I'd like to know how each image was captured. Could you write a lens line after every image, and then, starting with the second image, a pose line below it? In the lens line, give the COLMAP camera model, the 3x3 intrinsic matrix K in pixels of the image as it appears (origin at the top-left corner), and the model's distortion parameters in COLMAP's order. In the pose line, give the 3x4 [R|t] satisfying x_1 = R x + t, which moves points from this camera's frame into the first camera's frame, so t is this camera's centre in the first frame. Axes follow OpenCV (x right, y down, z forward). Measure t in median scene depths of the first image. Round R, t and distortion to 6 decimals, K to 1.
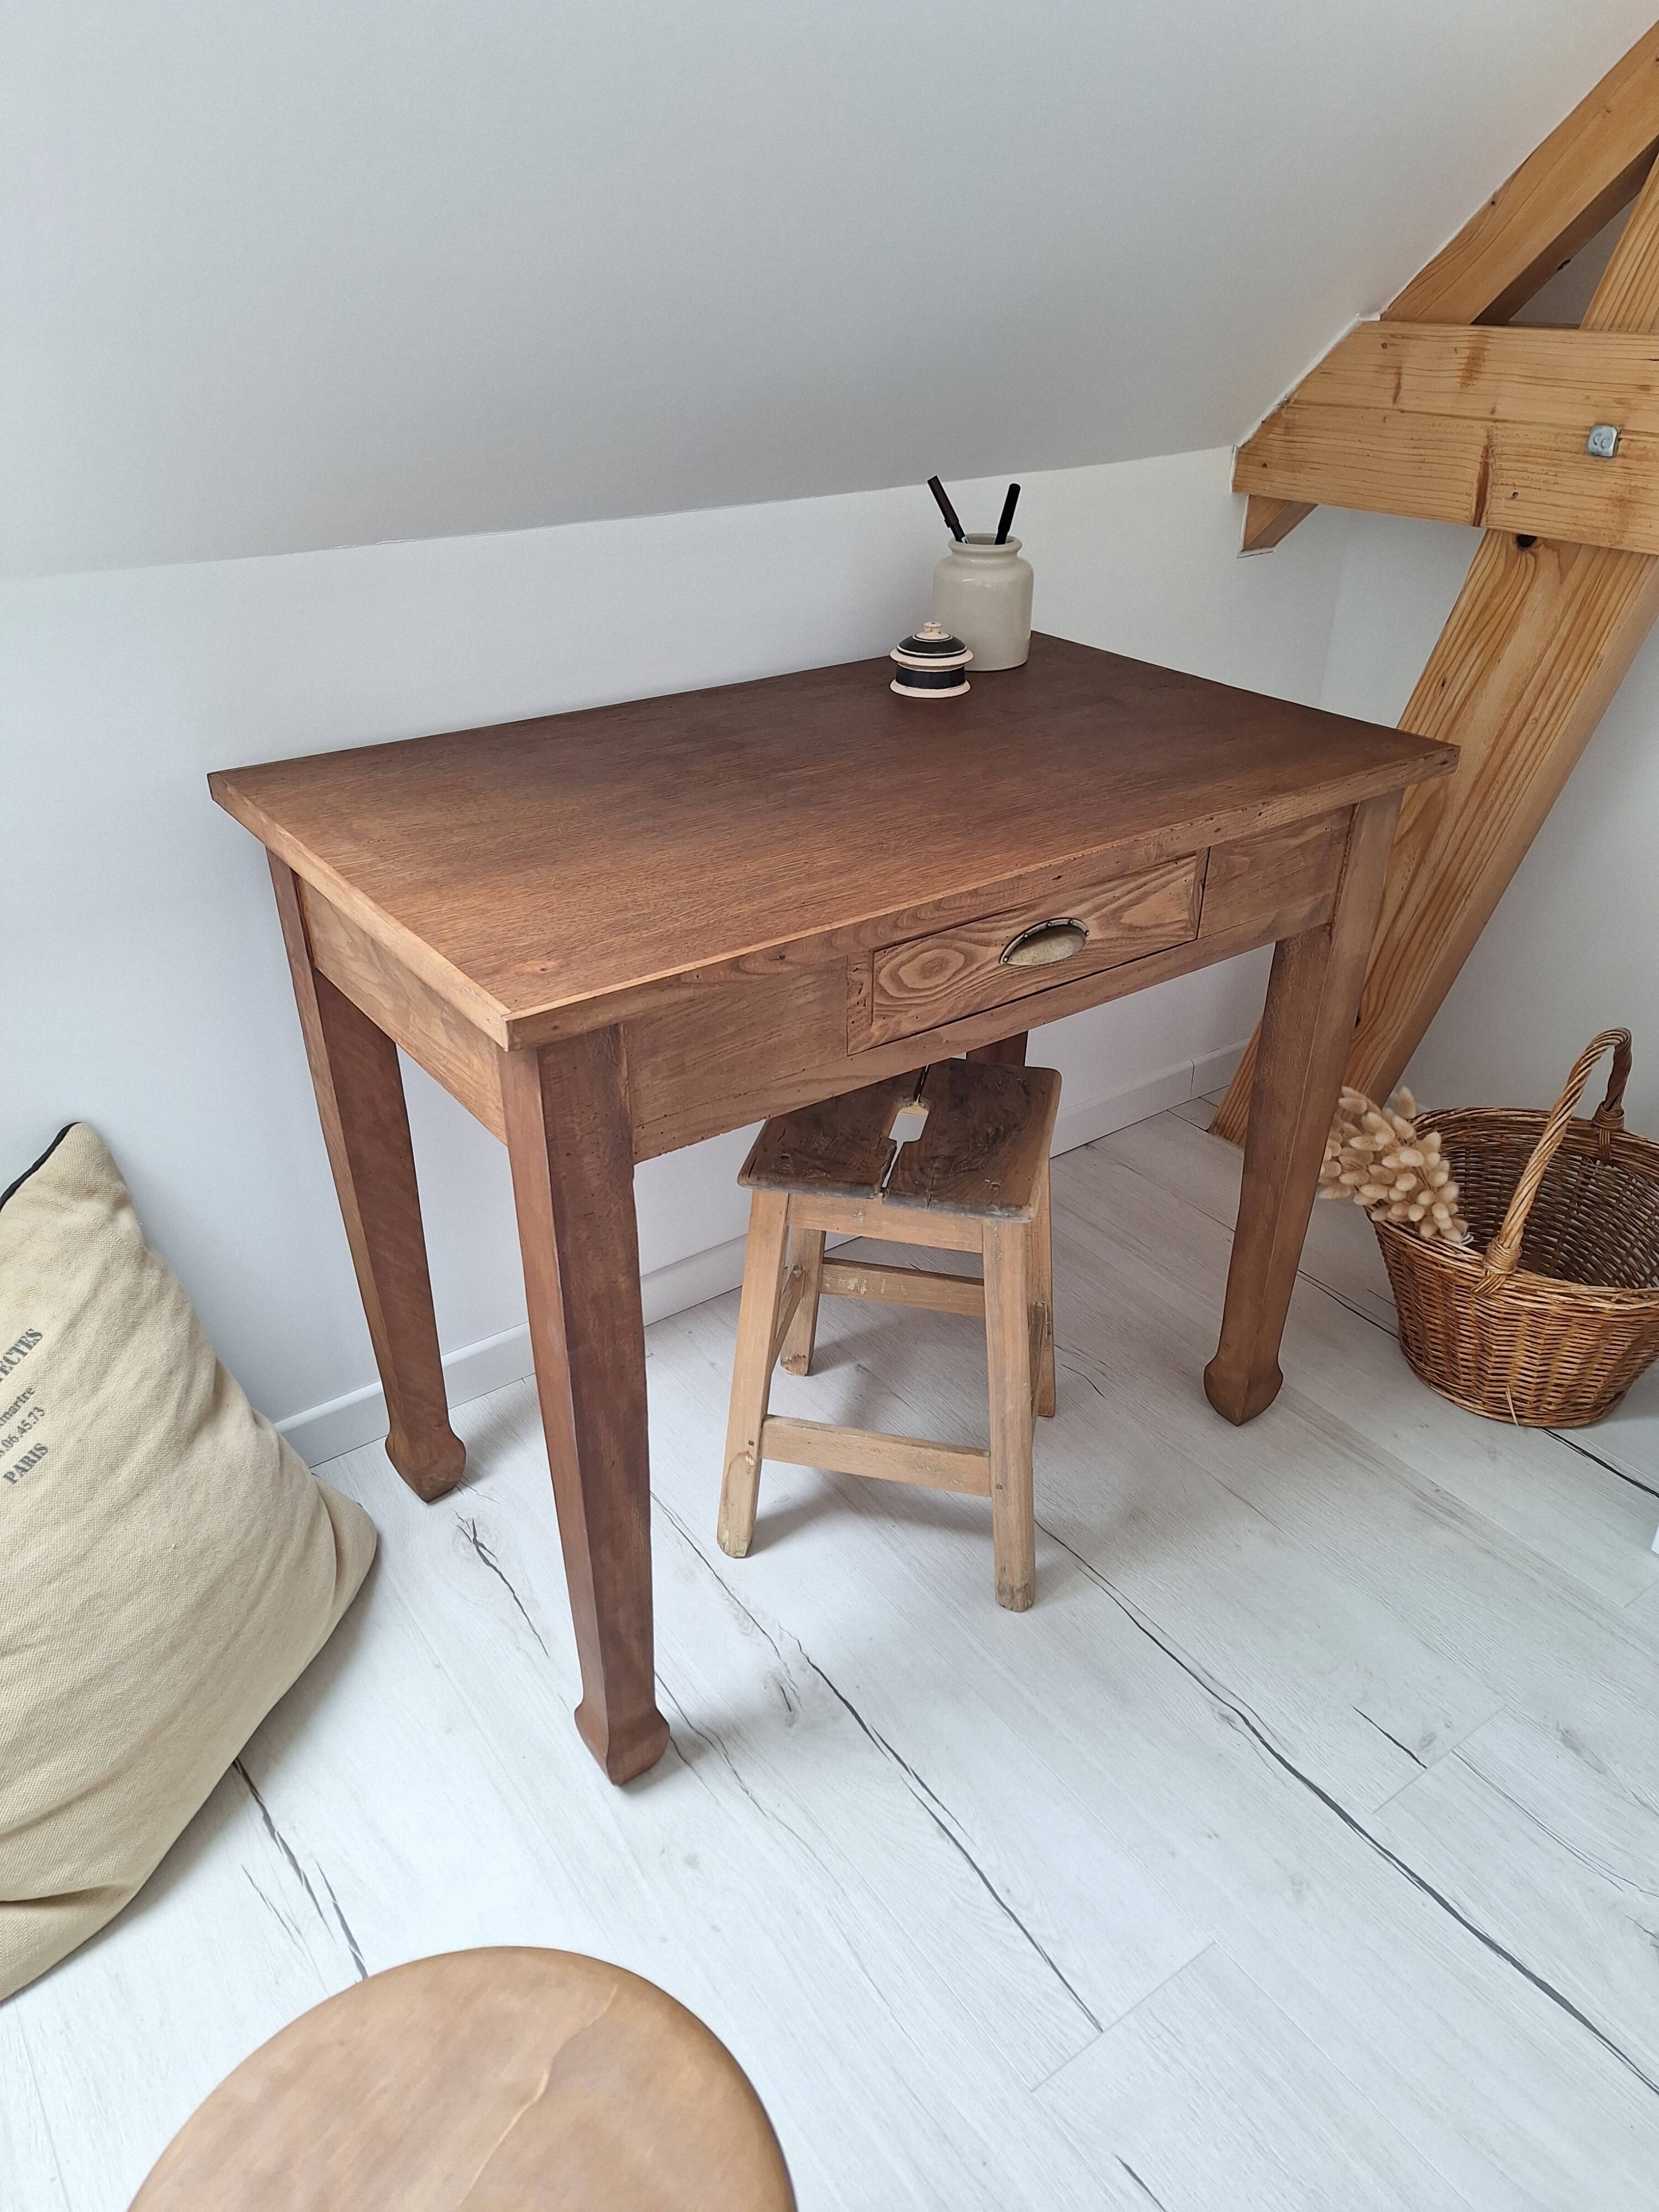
lens RADIAL K [[1520.3, 0, 834.7], [0, 1520.3, 1120.2], [0, 0, 1]] dist [0.143497, -0.174742]
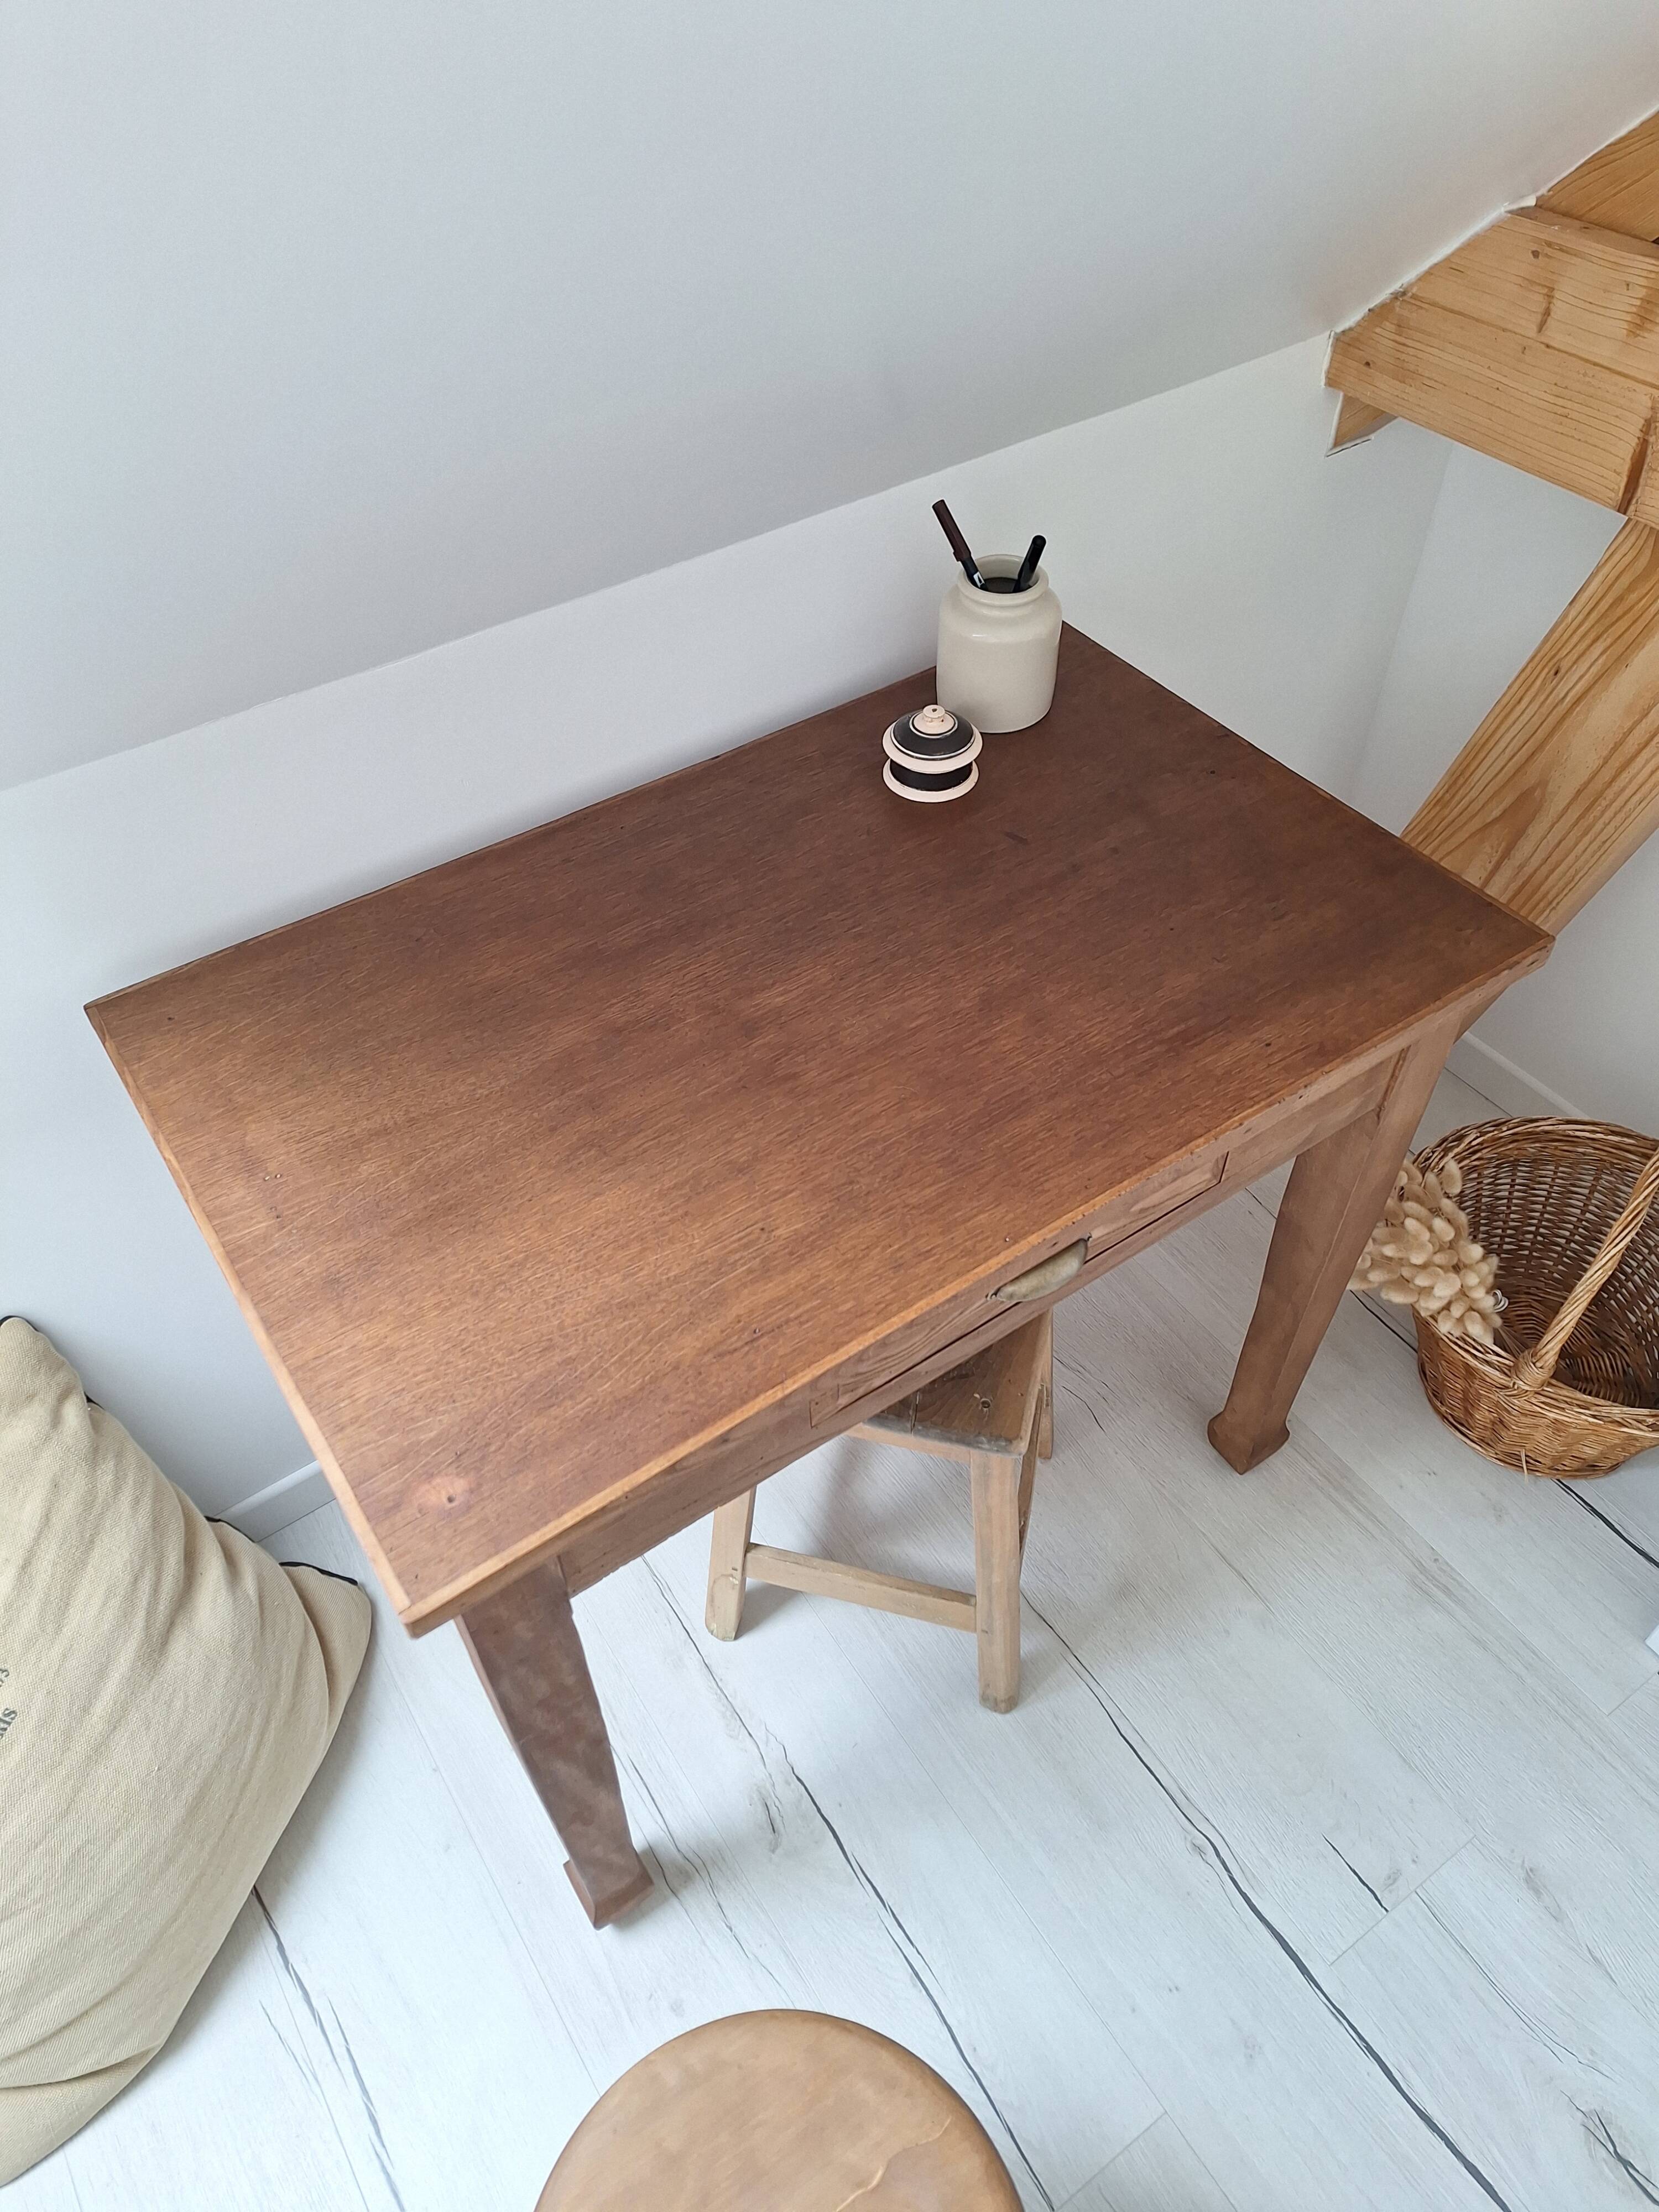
lens RADIAL K [[1527.5, 0, 821.5], [0, 1527.5, 1109.1], [0, 0, 1]] dist [0.105804, -0.108933]
pose [[0.999447, 0.006608, -0.032596, 0.035920], [0.003337, 0.955192, 0.295967, -0.413385], [0.033091, -0.295912, 0.954642, 0.162318]]
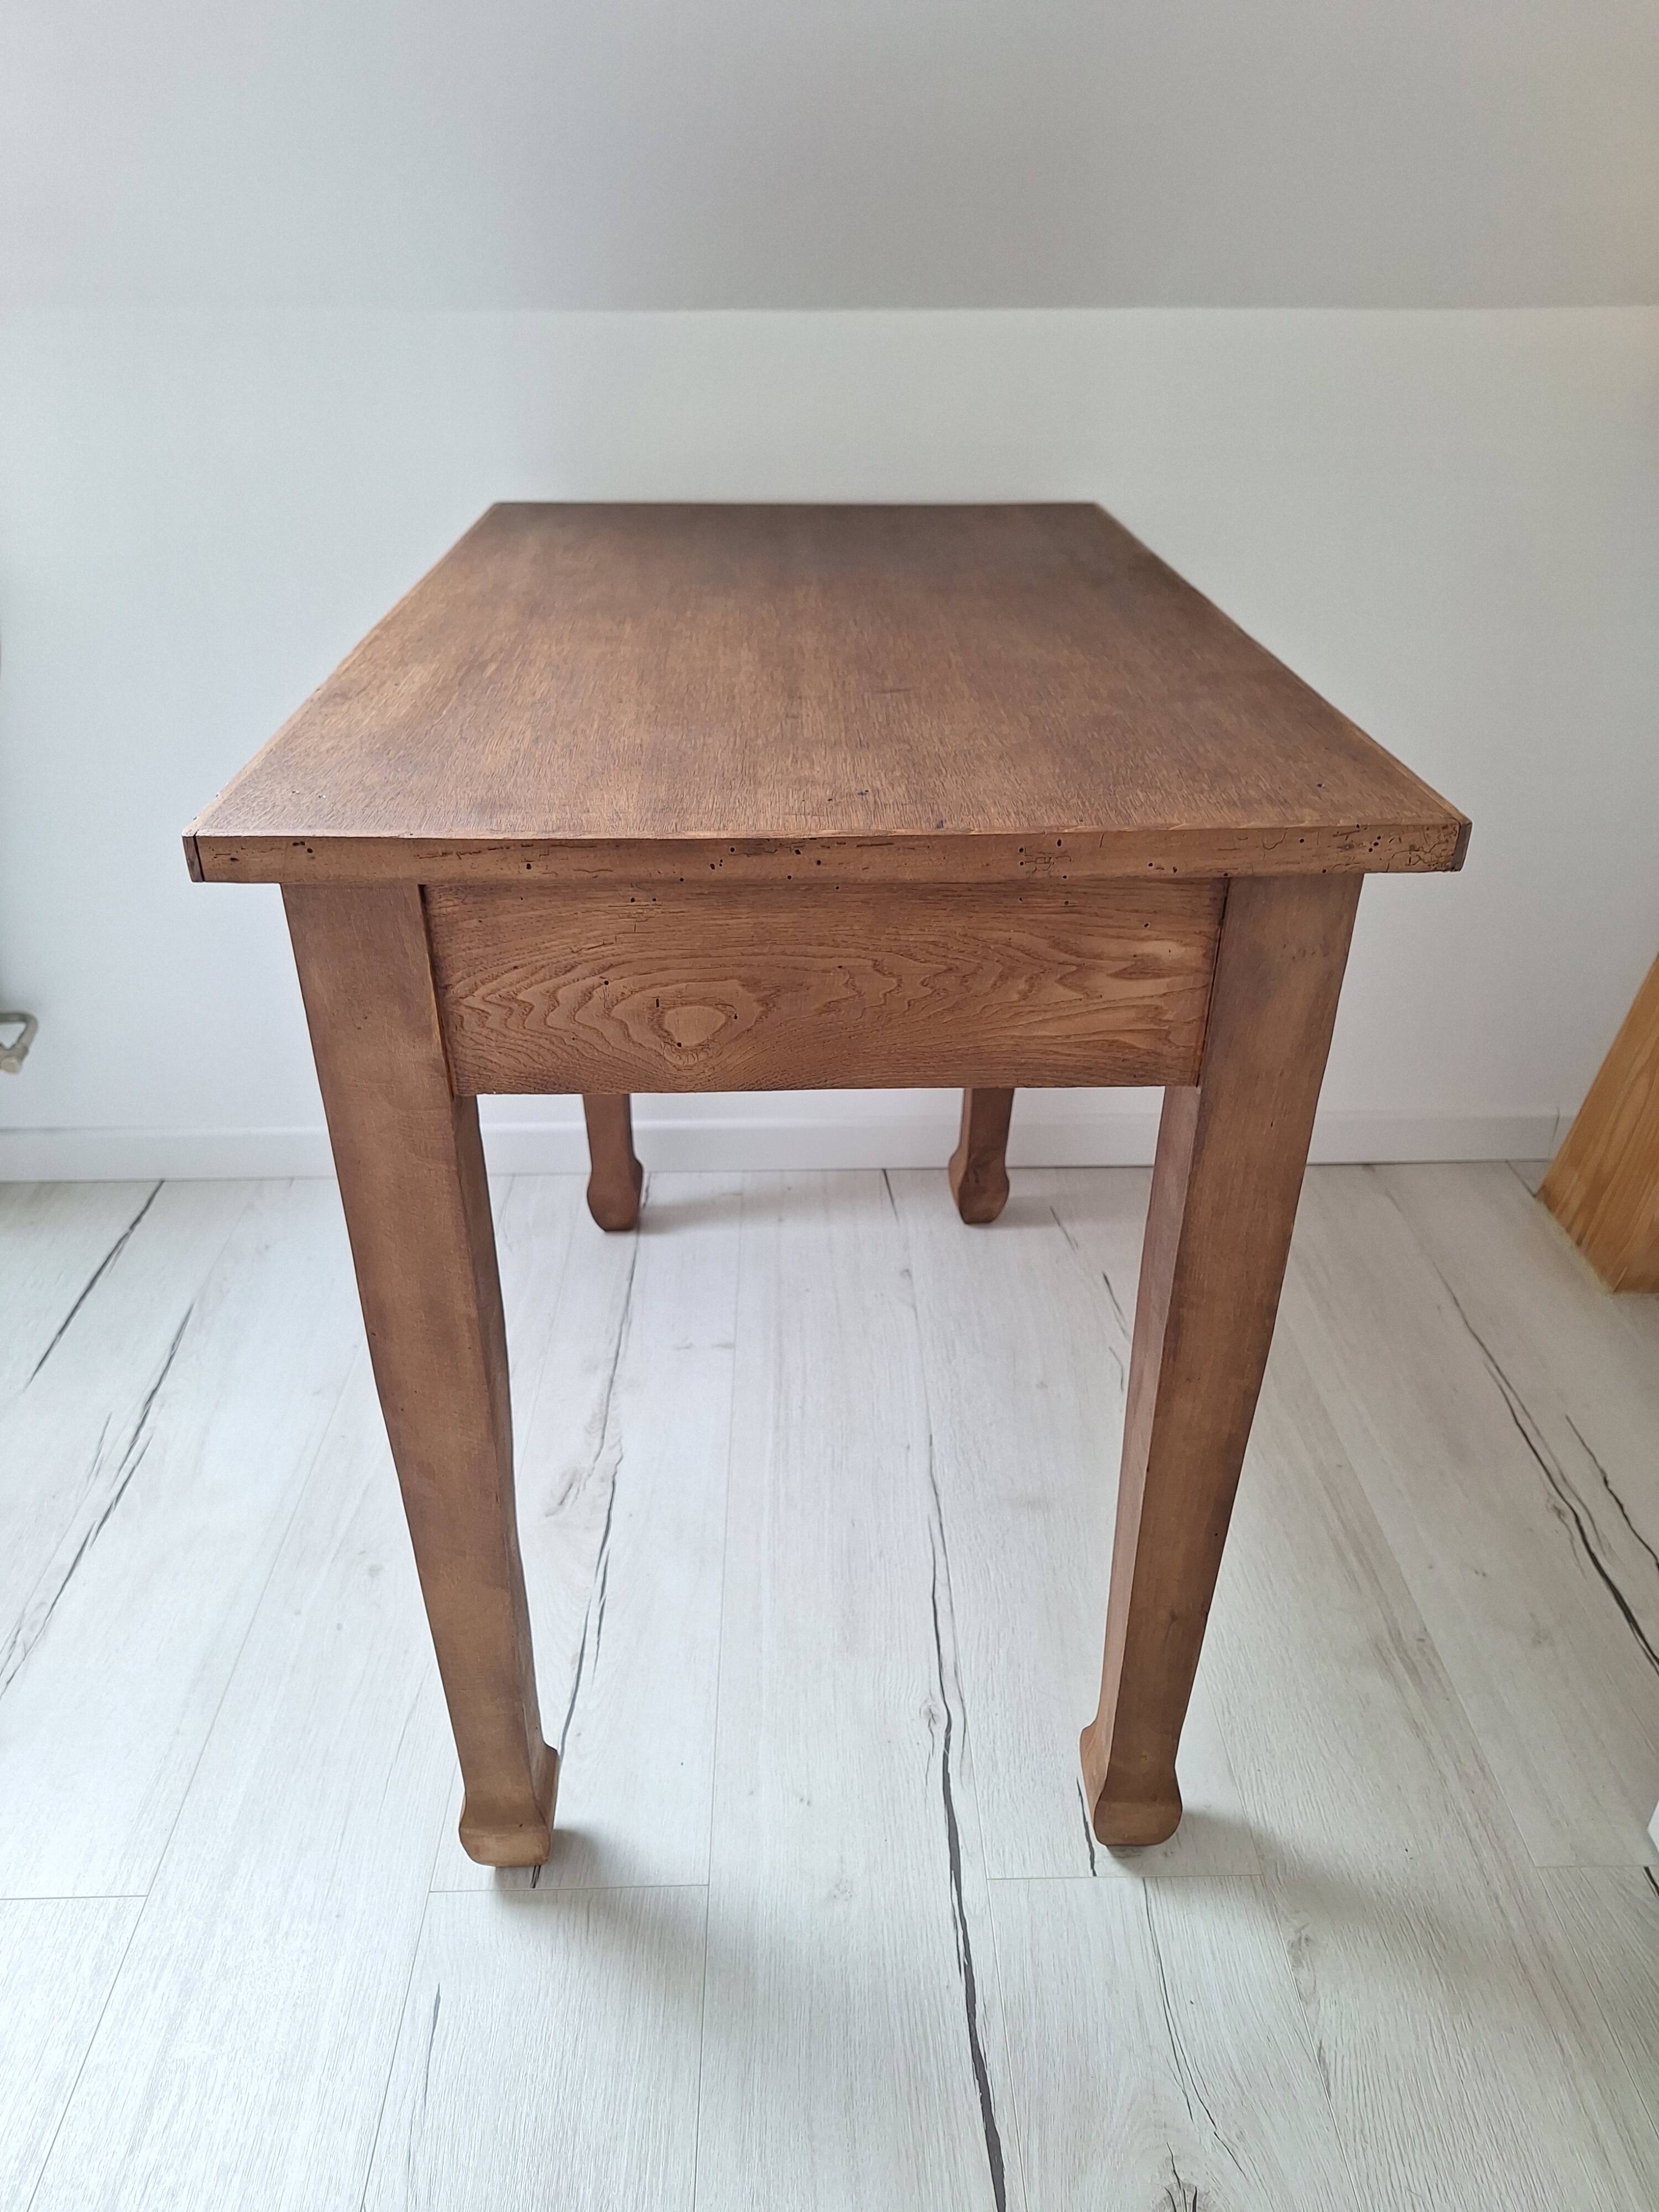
lens RADIAL K [[1541.3, 0, 829.0], [0, 1541.3, 1113.7], [0, 0, 1]] dist [0.125884, -0.161609]
pose [[0.826256, 0.279584, -0.489014, 0.570437], [-0.282674, 0.956705, 0.069361, 0.023811], [0.487234, 0.080922, 0.869514, 0.205446]]
